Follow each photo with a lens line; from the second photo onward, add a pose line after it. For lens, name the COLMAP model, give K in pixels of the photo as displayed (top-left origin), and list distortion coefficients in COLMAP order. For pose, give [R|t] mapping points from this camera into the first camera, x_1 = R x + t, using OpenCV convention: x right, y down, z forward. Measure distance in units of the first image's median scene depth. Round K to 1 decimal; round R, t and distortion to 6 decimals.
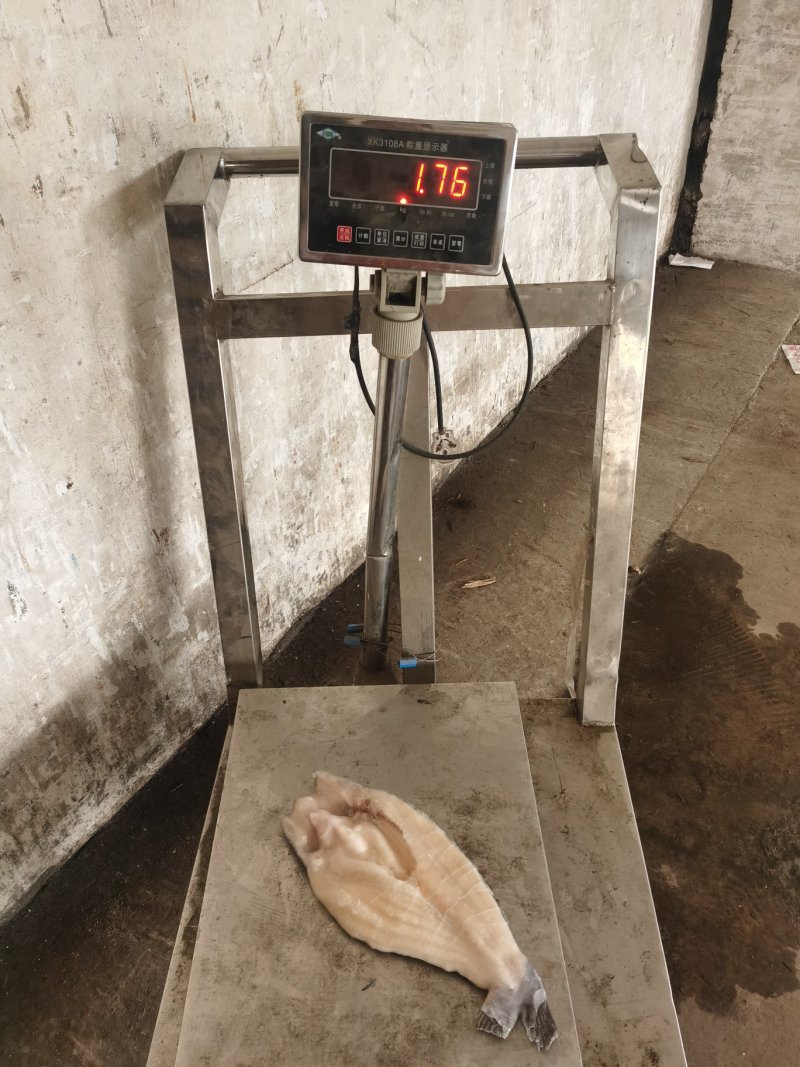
lens RADIAL K [[812.5, 0, 399.9], [0, 812.5, 537.5], [0, 0, 1]] dist [0.053621, -0.078572]
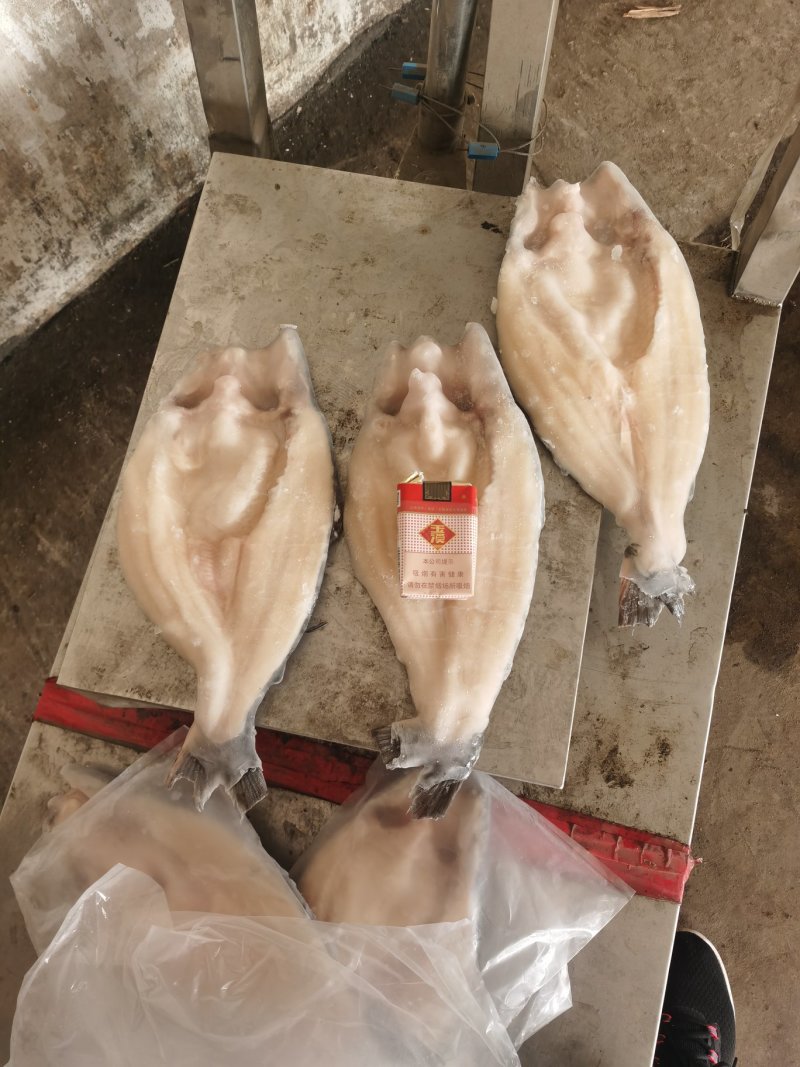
lens RADIAL K [[812.5, 0, 399.9], [0, 812.5, 537.5], [0, 0, 1]] dist [0.053621, -0.078572]
pose [[0.976052, 0.207024, -0.066803, 0.047043], [-0.122238, 0.775986, 0.618792, 0.004614], [0.179943, -0.595808, 0.782709, 0.315963]]
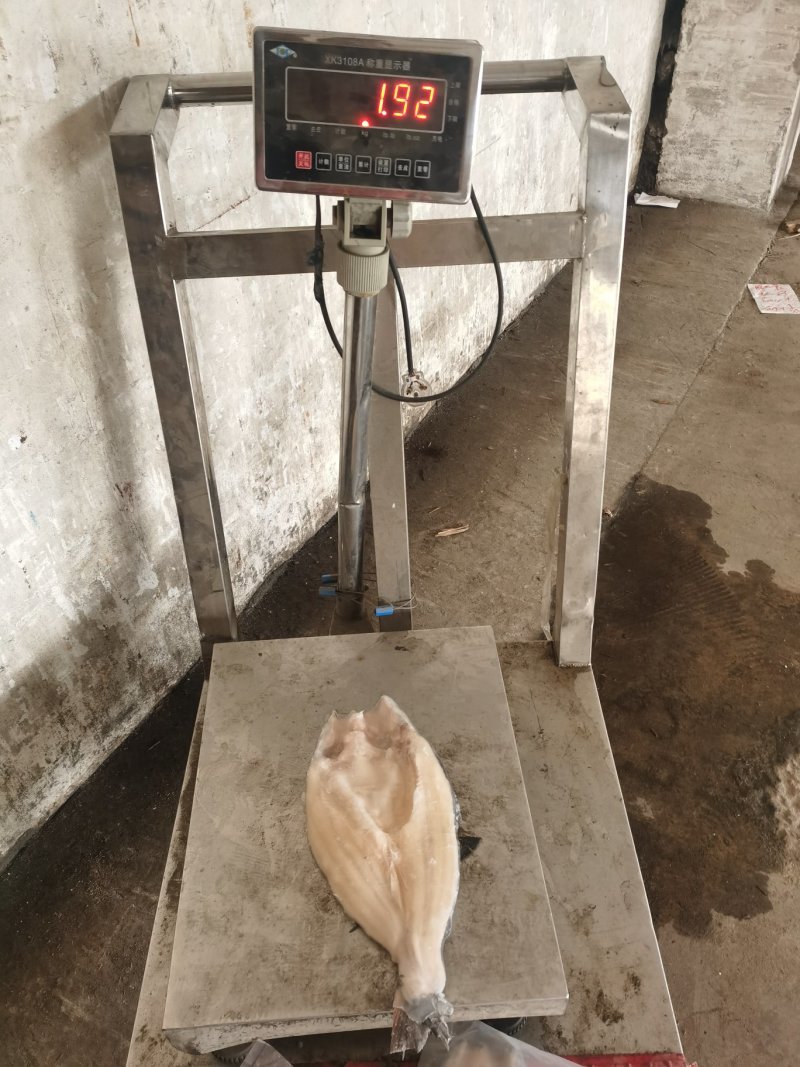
lens RADIAL K [[811.5, 0, 410.3], [0, 811.5, 543.5], [0, 0, 1]] dist [0.056773, -0.083958]
pose [[0.998339, -0.032070, 0.047858, -0.002811], [0.028995, 0.997553, 0.063622, 0.008960], [-0.049781, -0.062129, 0.996826, 0.015720]]
